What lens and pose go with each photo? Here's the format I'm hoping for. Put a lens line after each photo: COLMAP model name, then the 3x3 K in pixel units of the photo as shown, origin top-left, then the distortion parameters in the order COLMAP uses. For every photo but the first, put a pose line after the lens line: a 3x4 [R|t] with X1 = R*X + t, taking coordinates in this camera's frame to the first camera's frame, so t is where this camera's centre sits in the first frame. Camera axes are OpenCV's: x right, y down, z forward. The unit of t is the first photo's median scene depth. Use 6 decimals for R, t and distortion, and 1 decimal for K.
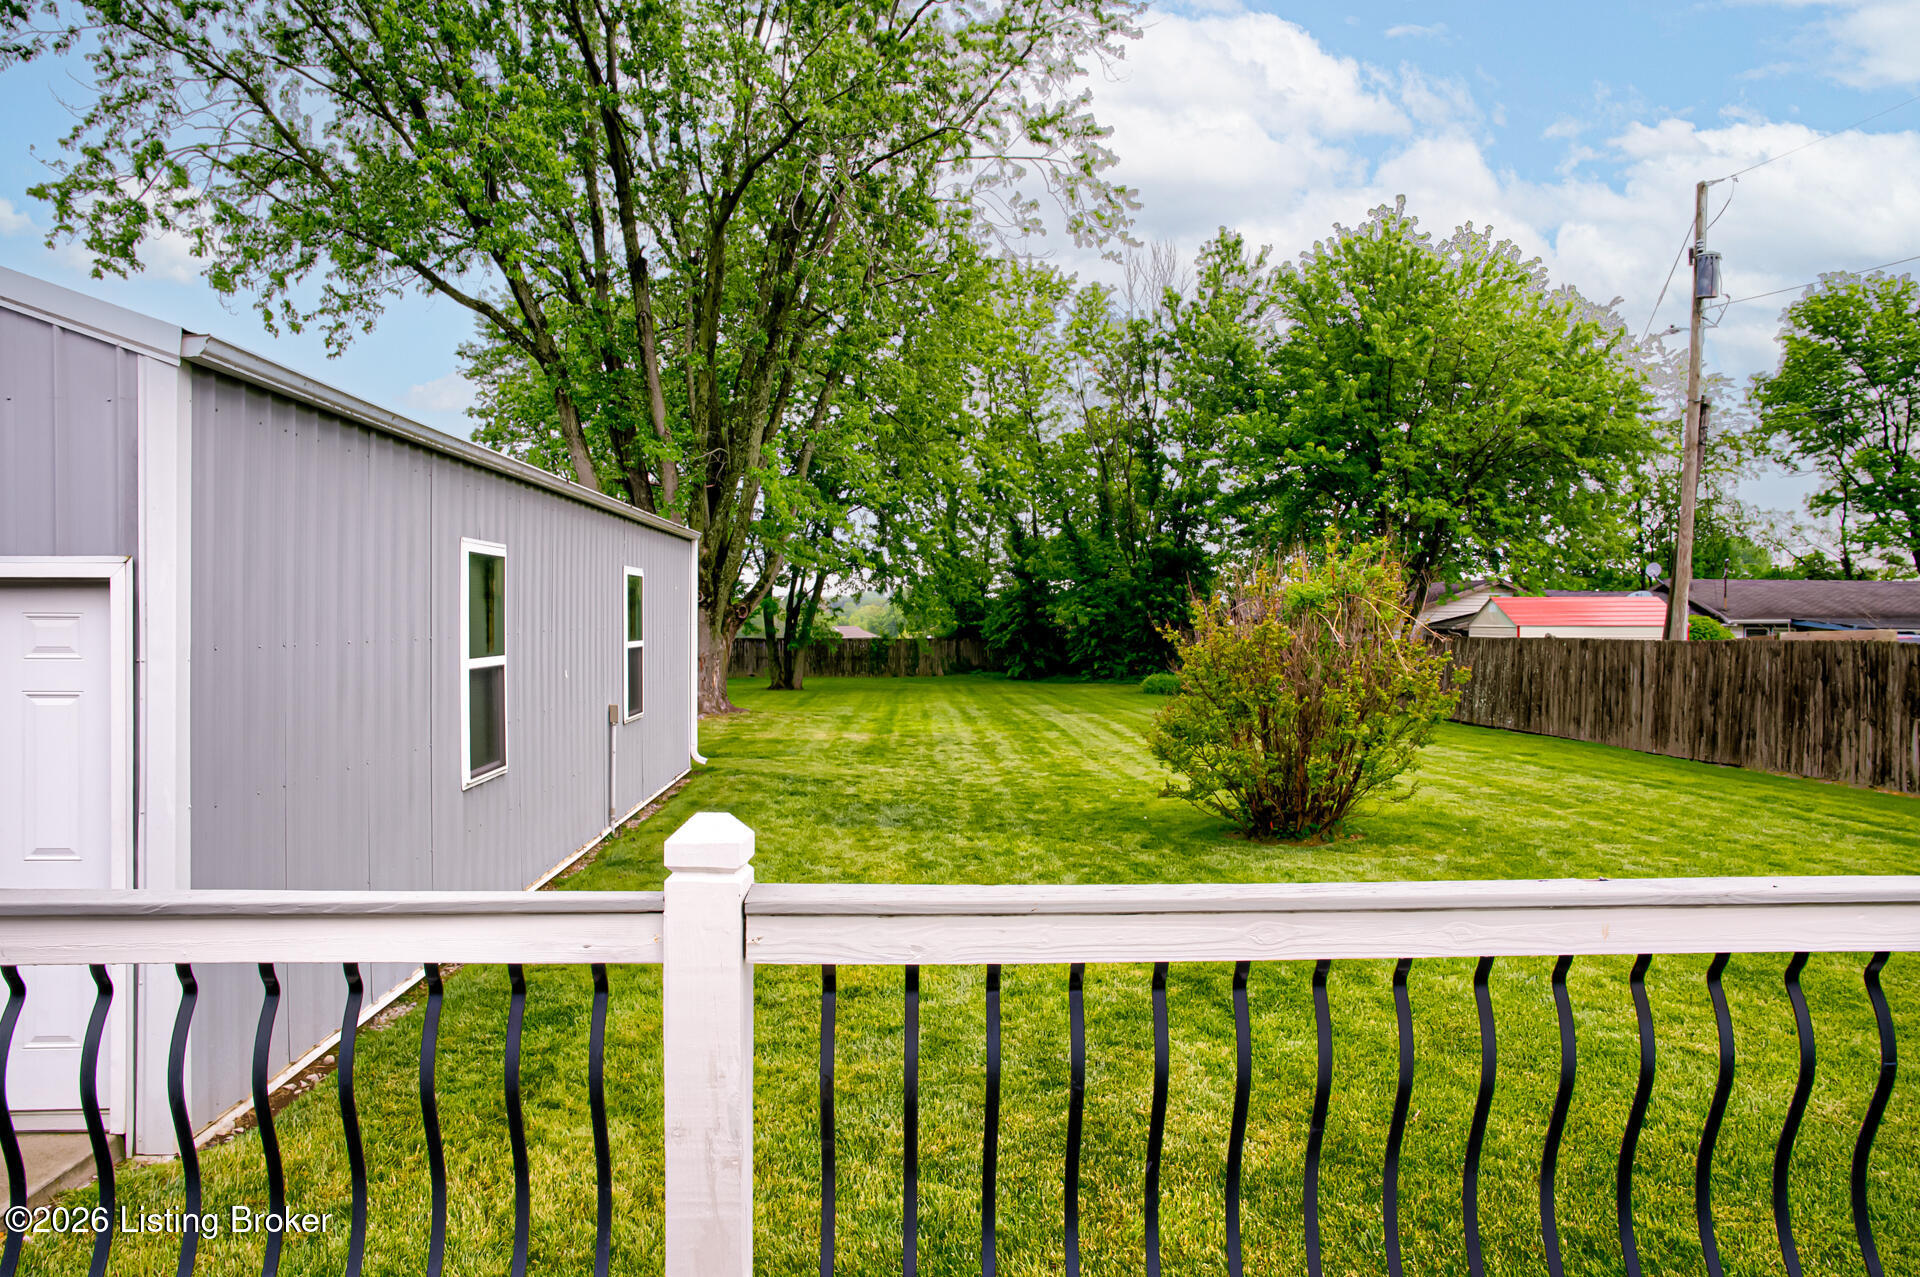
lens RADIAL K [[1283.2, 0, 960.0], [0, 1283.2, 638.5], [0, 0, 1]] dist [-0.098597, 0.004398]
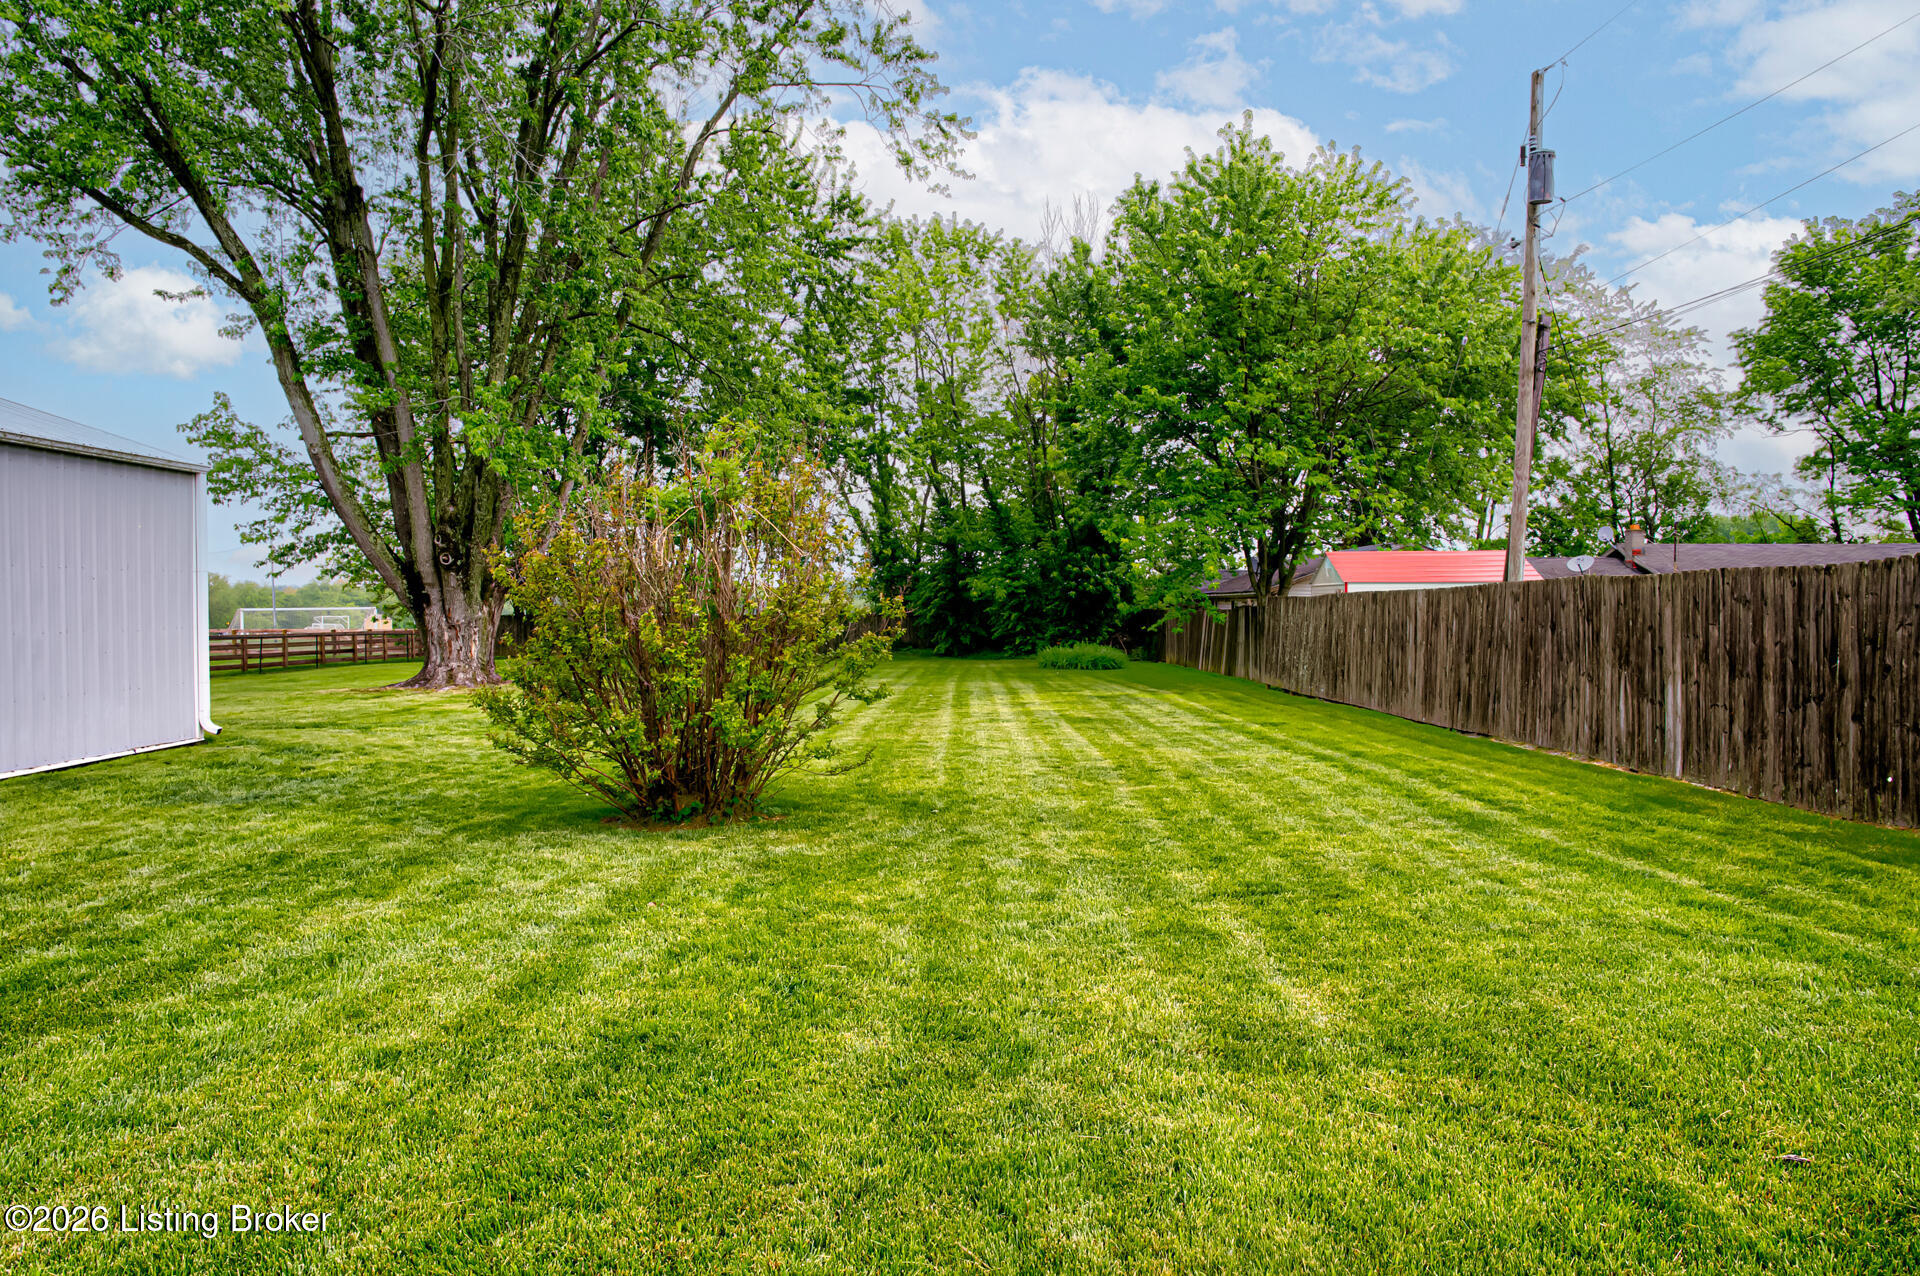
lens RADIAL K [[1302.6, 0, 968.7], [0, 1302.6, 607.8], [0, 0, 1]] dist [-0.090310, 0.004331]
pose [[0.999876, -0.005224, -0.014870, 0.079486], [0.005054, 0.999922, -0.011437, 0.006888], [0.014929, 0.011360, 0.999824, 0.035635]]
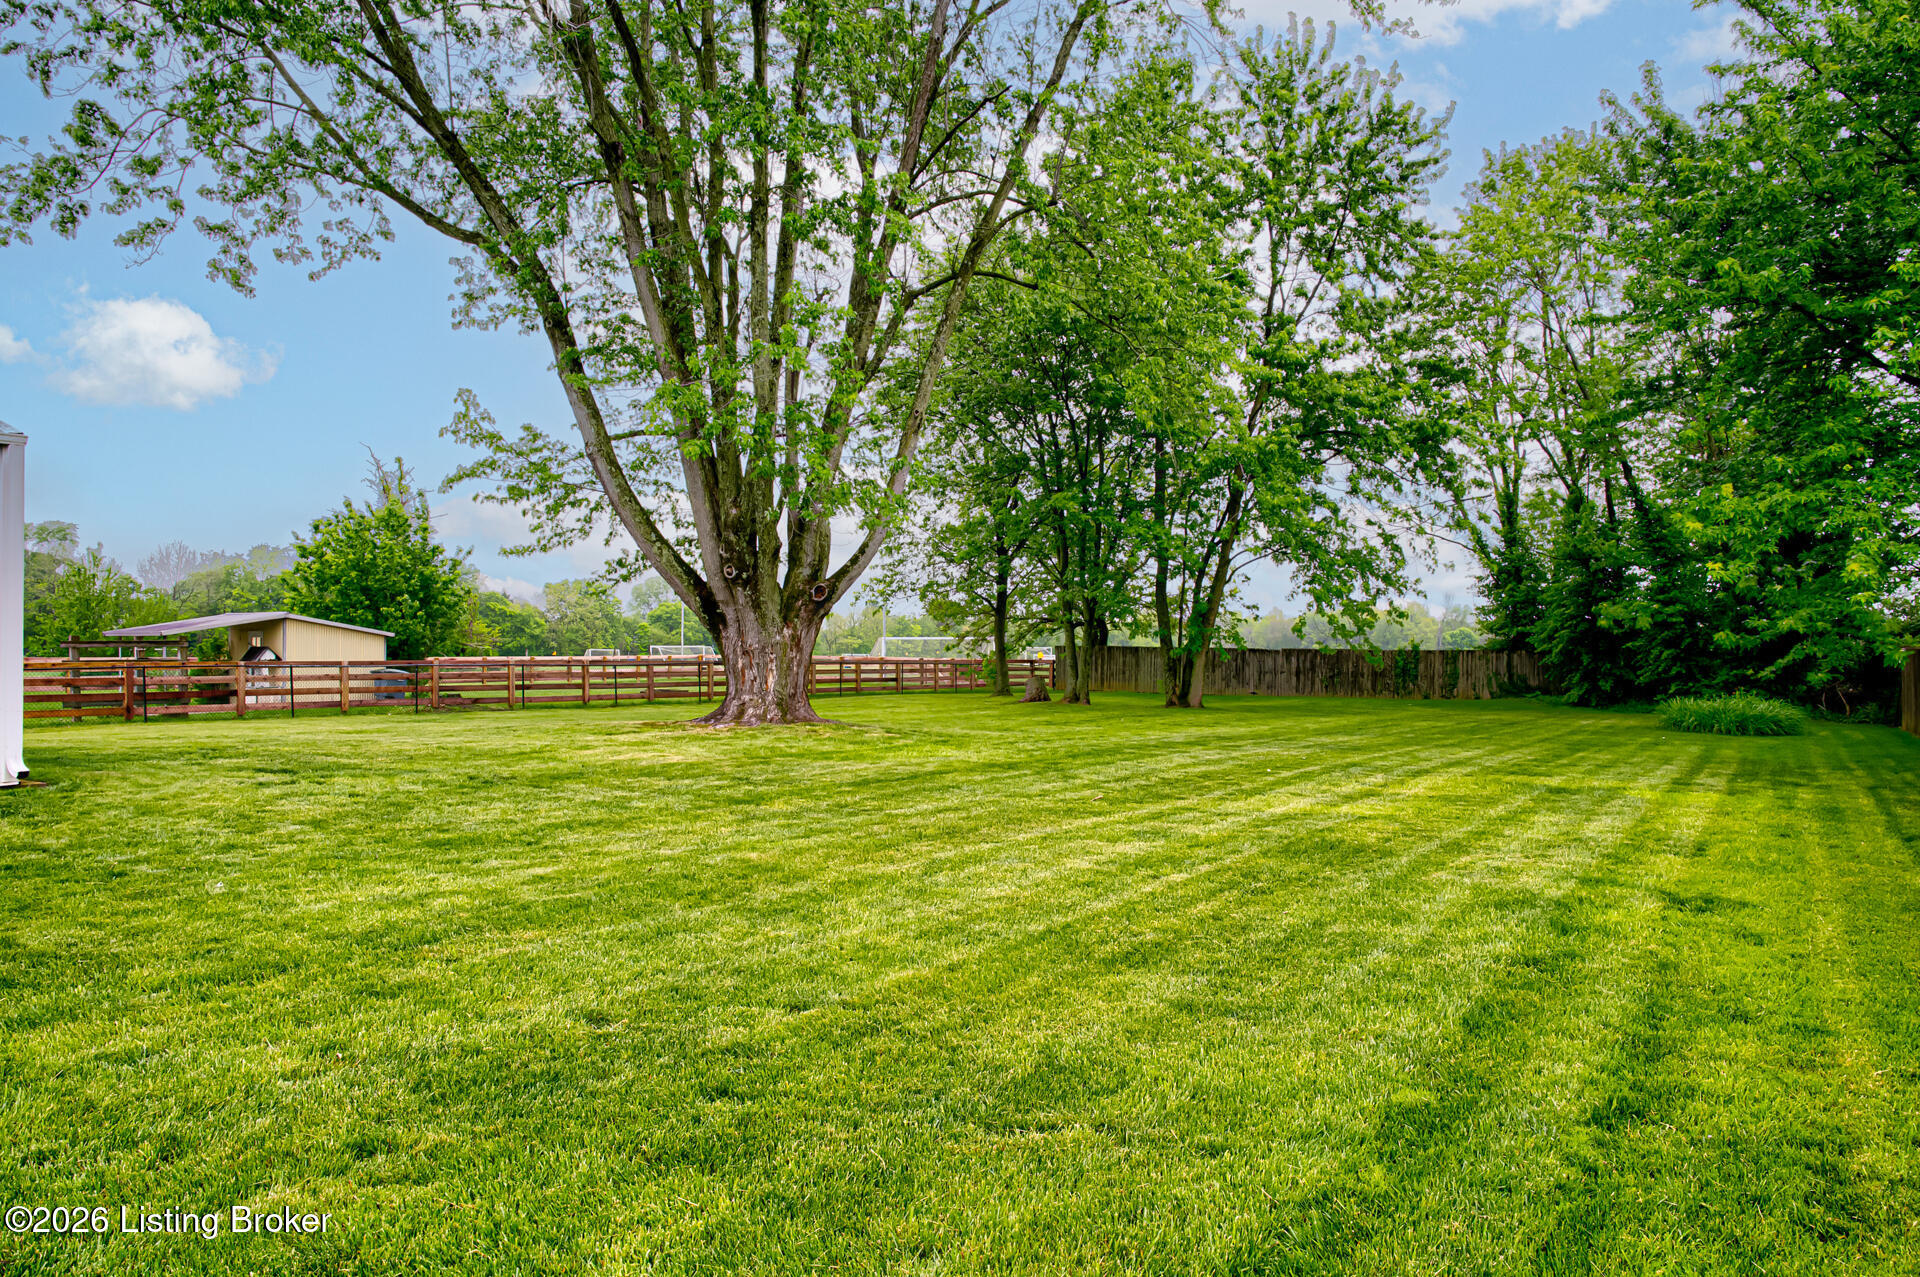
lens RADIAL K [[1283.2, 0, 960.0], [0, 1283.2, 638.5], [0, 0, 1]] dist [-0.098597, 0.004398]
pose [[0.821523, 0.003716, -0.570163, 0.161676], [-0.013112, 0.999837, -0.012376, 0.007193], [0.570024, 0.017643, 0.821438, 0.216978]]
